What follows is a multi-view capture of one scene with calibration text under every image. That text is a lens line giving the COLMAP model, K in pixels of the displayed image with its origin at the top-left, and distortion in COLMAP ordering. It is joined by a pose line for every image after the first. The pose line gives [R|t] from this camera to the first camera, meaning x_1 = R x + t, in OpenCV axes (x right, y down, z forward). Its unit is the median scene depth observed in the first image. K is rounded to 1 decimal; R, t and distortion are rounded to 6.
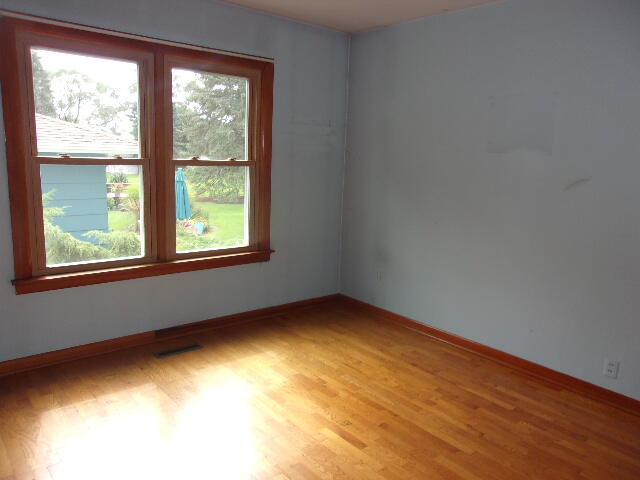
lens RADIAL K [[500.9, 0, 323.3], [0, 500.9, 245.9], [0, 0, 1]] dist [-0.028278, 0.047412]
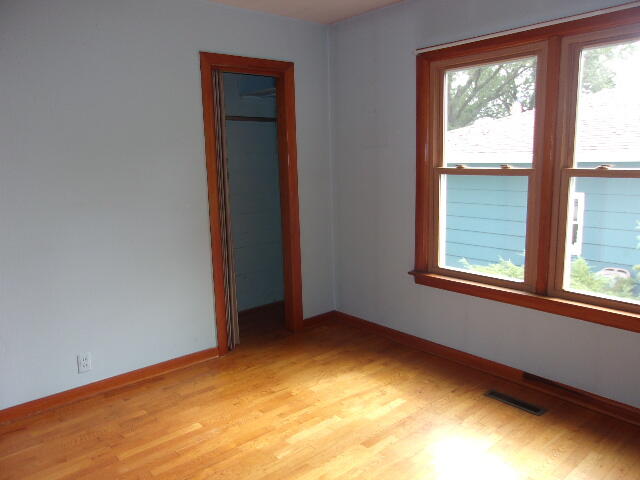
lens RADIAL K [[500.9, 0, 320.5], [0, 500.9, 240.7], [0, 0, 1]] dist [-0.028278, 0.047412]
pose [[0.009030, 0.128552, -0.991662, 0.527977], [-0.168632, 0.977695, 0.125206, -0.106449], [0.985638, 0.166095, 0.030507, 0.680075]]
